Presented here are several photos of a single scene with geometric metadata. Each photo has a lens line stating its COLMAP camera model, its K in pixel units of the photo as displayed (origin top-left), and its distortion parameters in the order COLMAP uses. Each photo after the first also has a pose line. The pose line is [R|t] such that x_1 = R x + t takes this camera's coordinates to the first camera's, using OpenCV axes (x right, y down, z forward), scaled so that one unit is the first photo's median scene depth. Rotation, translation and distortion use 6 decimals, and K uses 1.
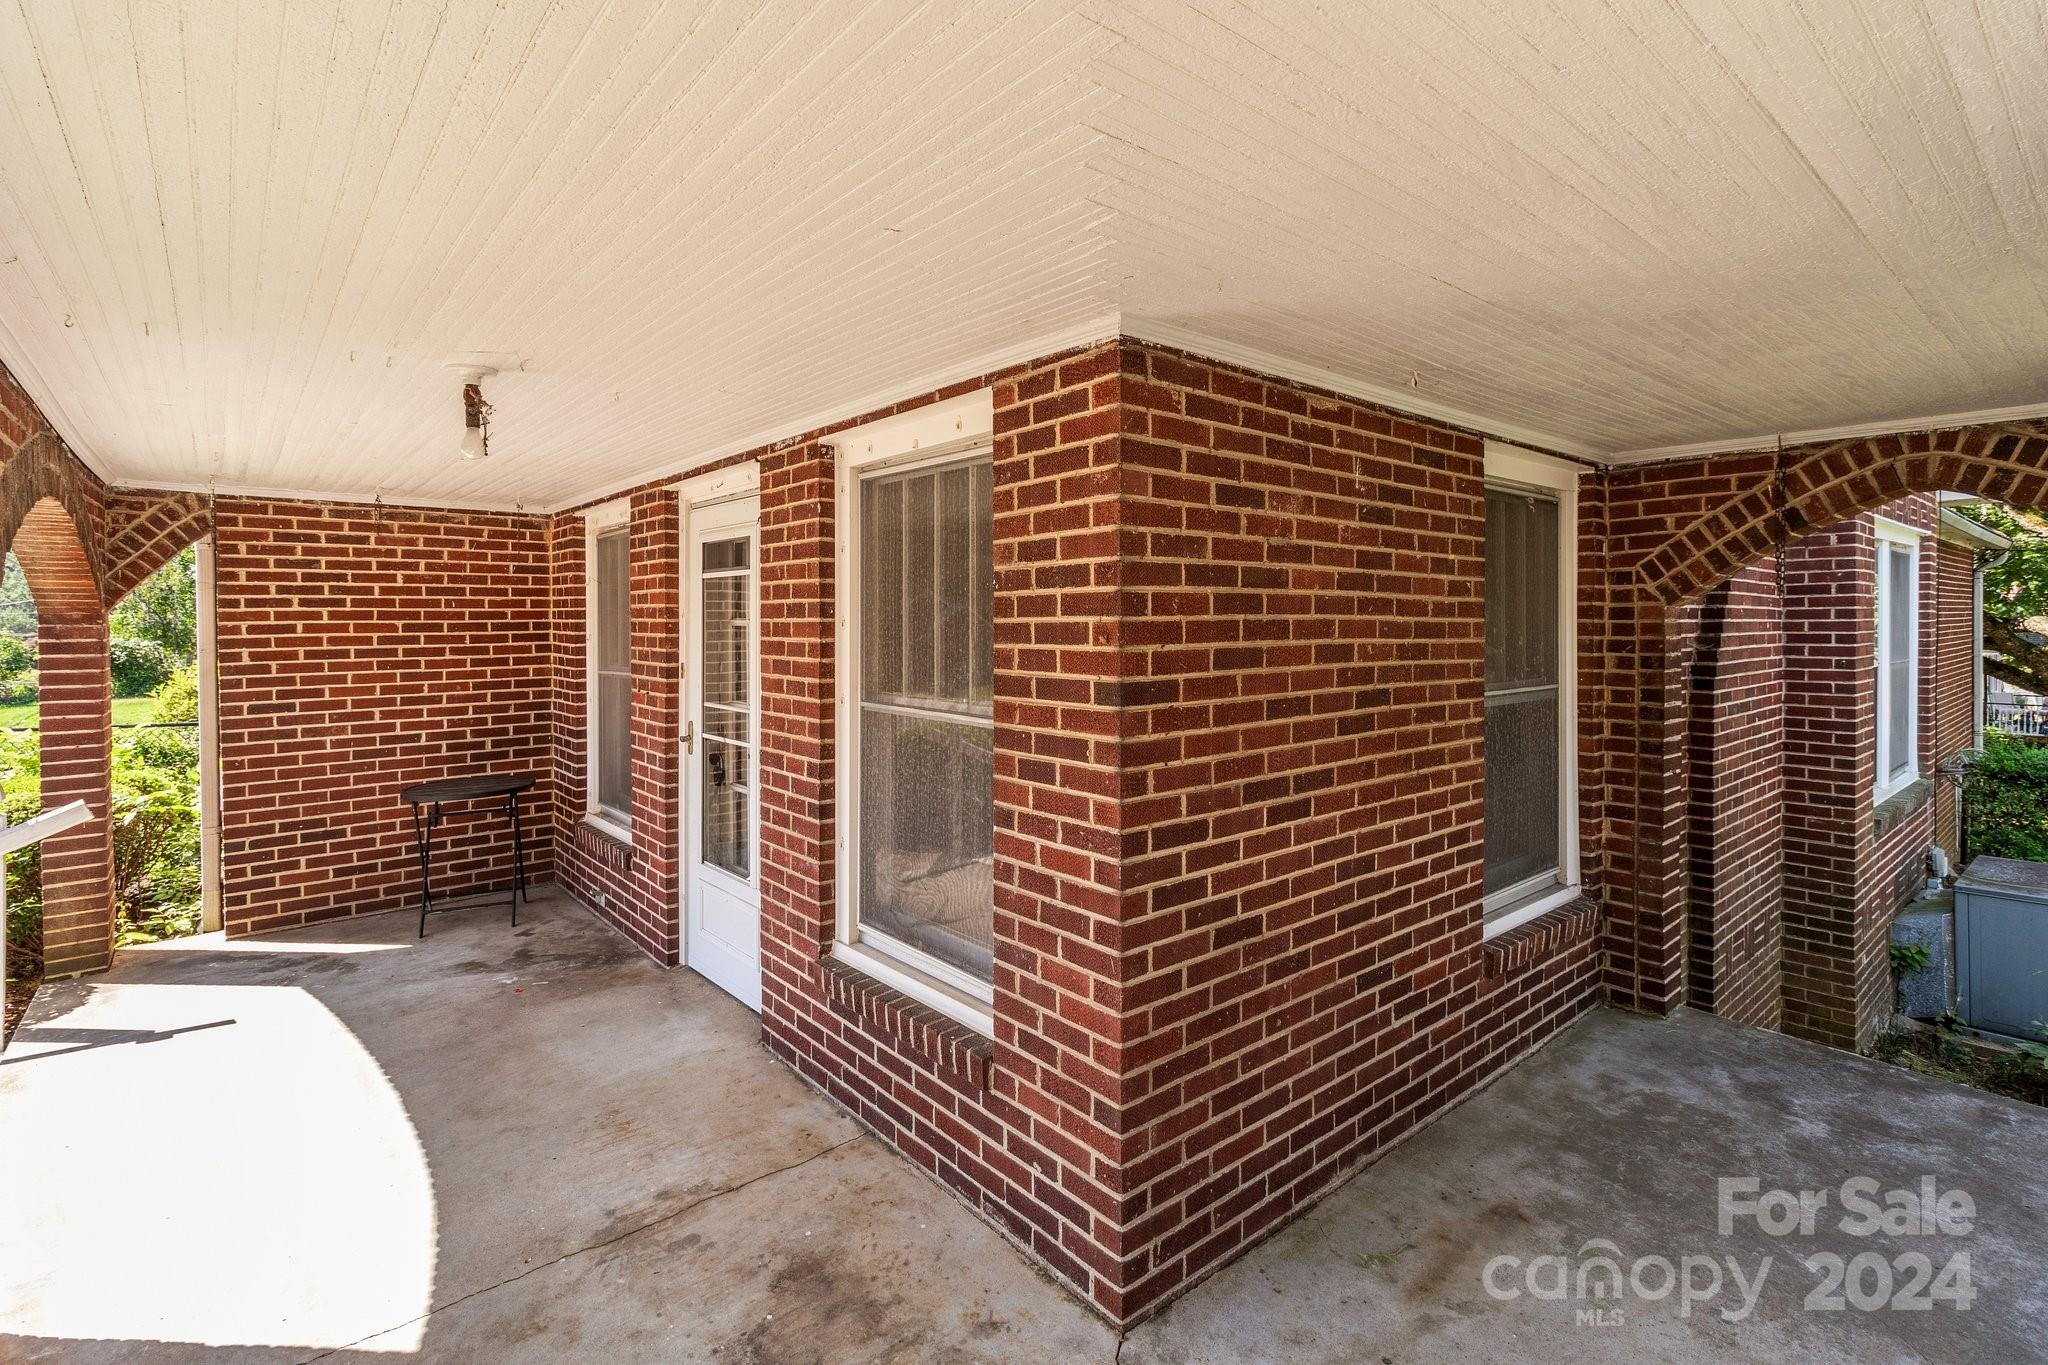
lens RADIAL K [[959.4, 0, 1029.9], [0, 959.4, 625.8], [0, 0, 1]] dist [-0.000633, 0.000471]
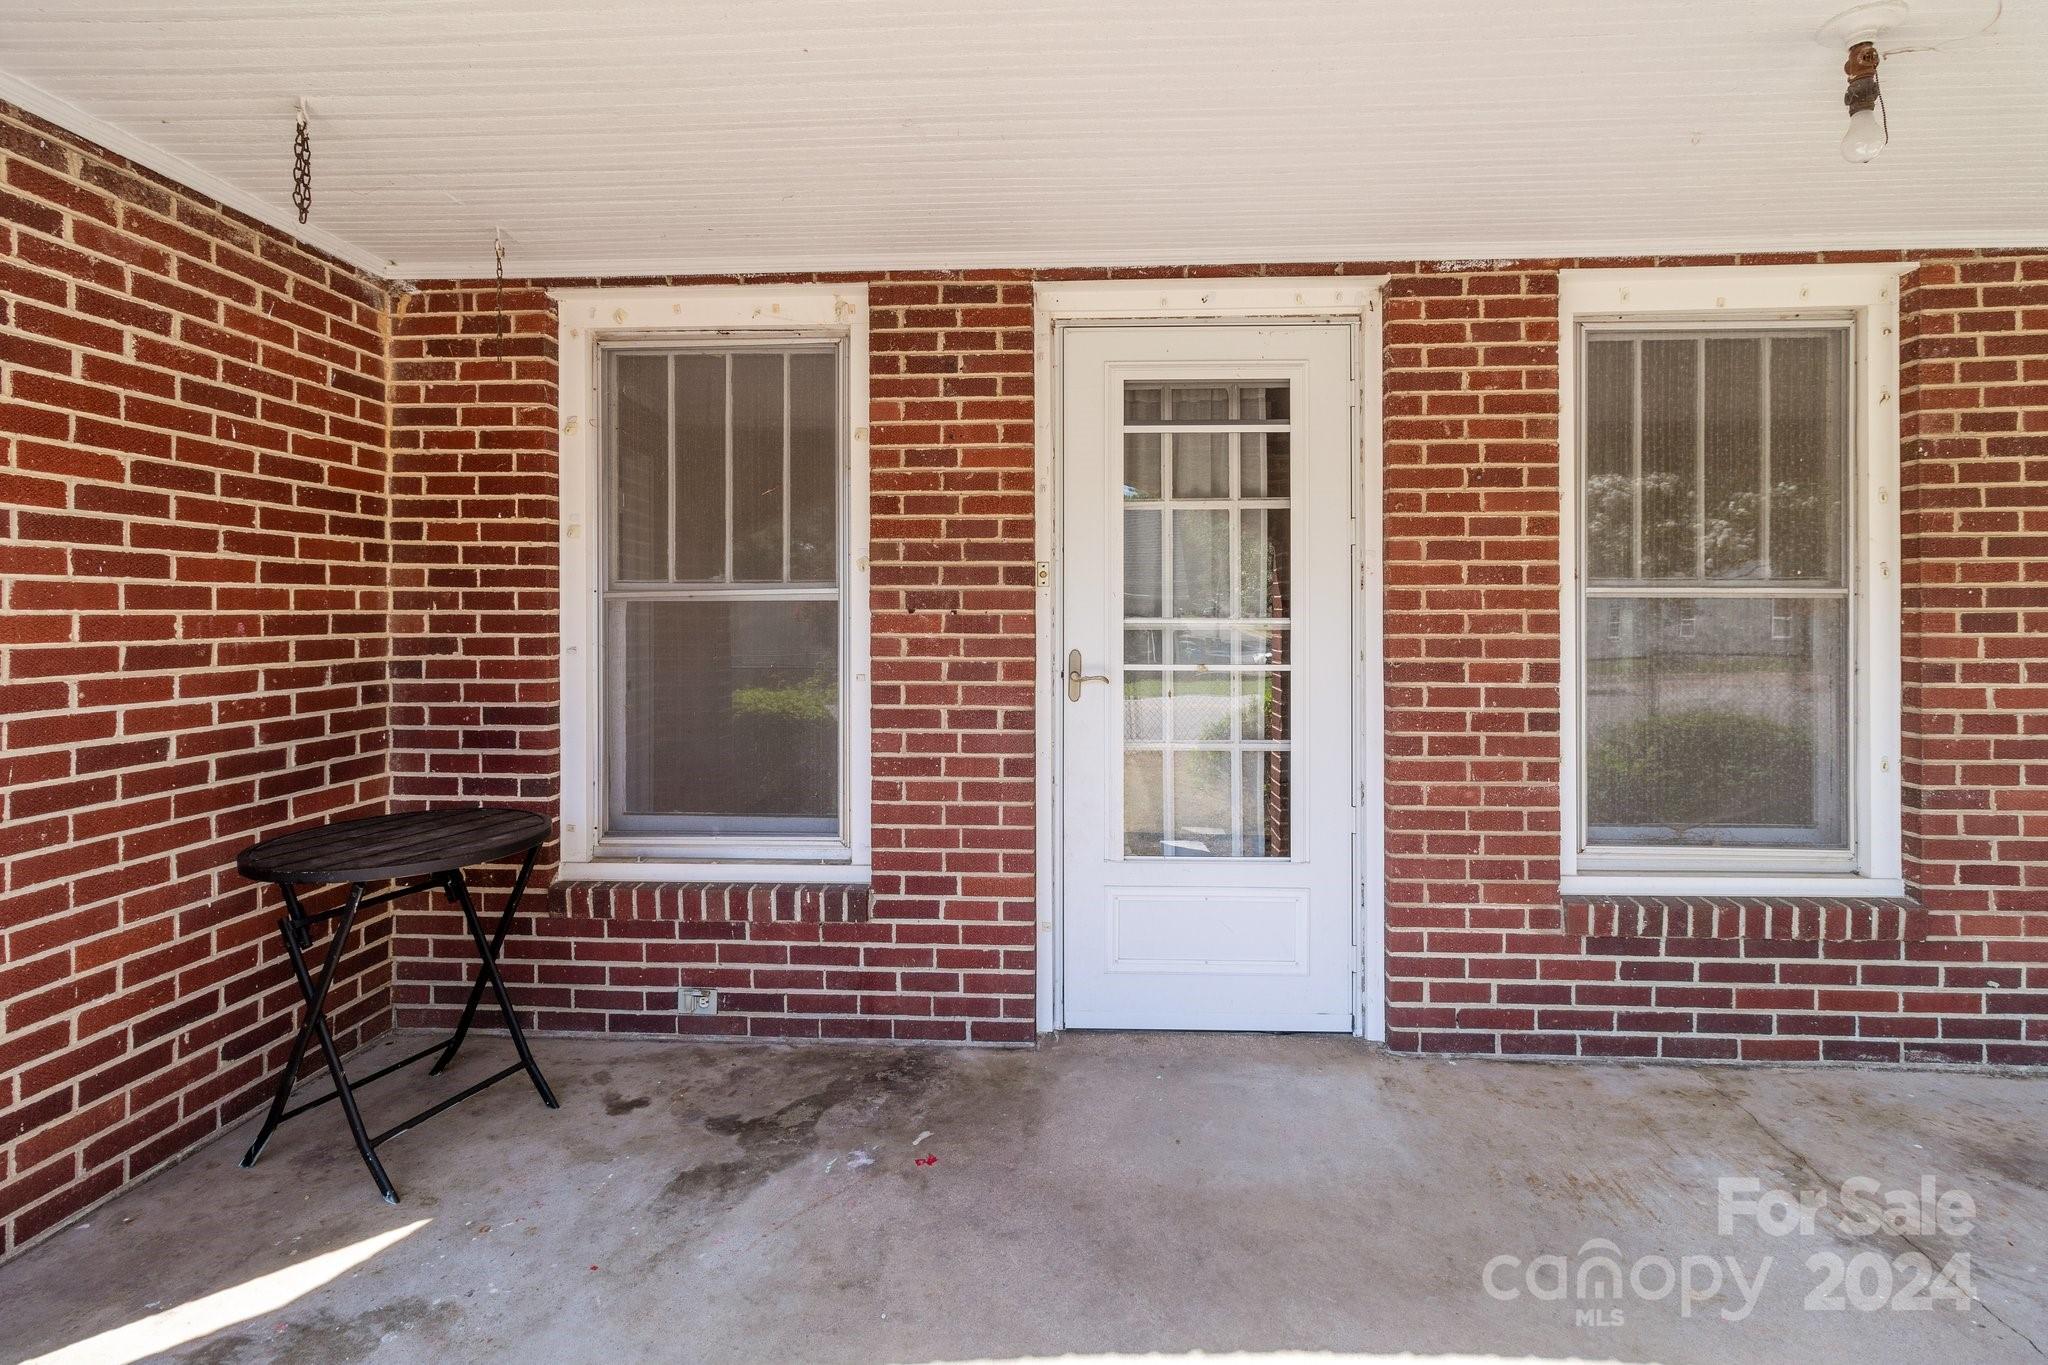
lens RADIAL K [[959.4, 0, 1039.4], [0, 959.4, 615.6], [0, 0, 1]] dist [-0.000633, 0.000471]
pose [[0.687878, 0.003827, 0.725816, -1.175462], [0.003675, 0.999955, -0.008756, 0.113900], [-0.725817, 0.008691, 0.687833, 0.790277]]
